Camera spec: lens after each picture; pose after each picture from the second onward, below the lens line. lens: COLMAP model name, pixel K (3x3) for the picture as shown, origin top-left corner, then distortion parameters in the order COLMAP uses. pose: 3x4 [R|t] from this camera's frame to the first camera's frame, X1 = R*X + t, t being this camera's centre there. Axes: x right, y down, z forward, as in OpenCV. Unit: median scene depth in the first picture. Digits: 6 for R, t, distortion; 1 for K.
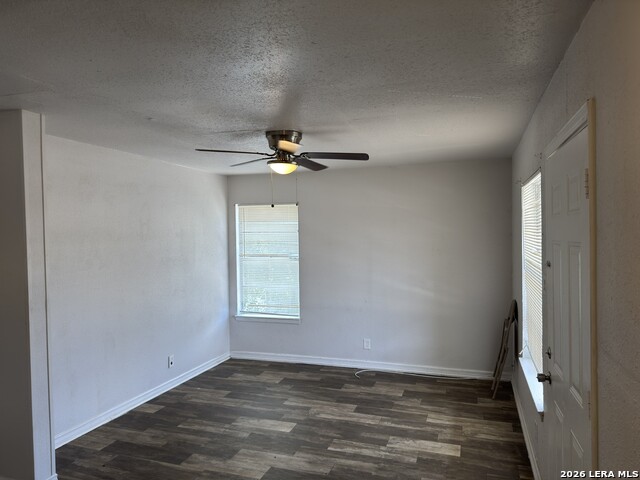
lens RADIAL K [[448.5, 0, 320.0], [0, 448.5, 240.0], [0, 0, 1]] dist [-0.024892, -0.001203]
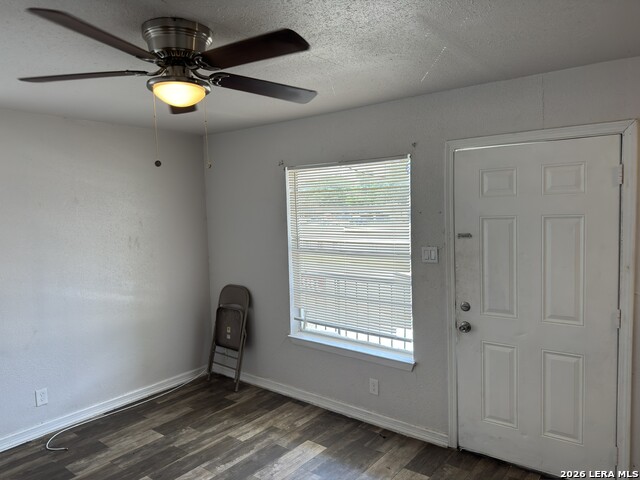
lens RADIAL K [[456.5, 0, 305.1], [0, 456.5, 239.7], [0, 0, 1]] dist [0.009481, 0.001655]
pose [[0.354756, -0.066882, 0.932564, -0.465913], [0.046419, 0.997468, 0.053879, -0.009892], [-0.933806, 0.024175, 0.356963, 0.543888]]
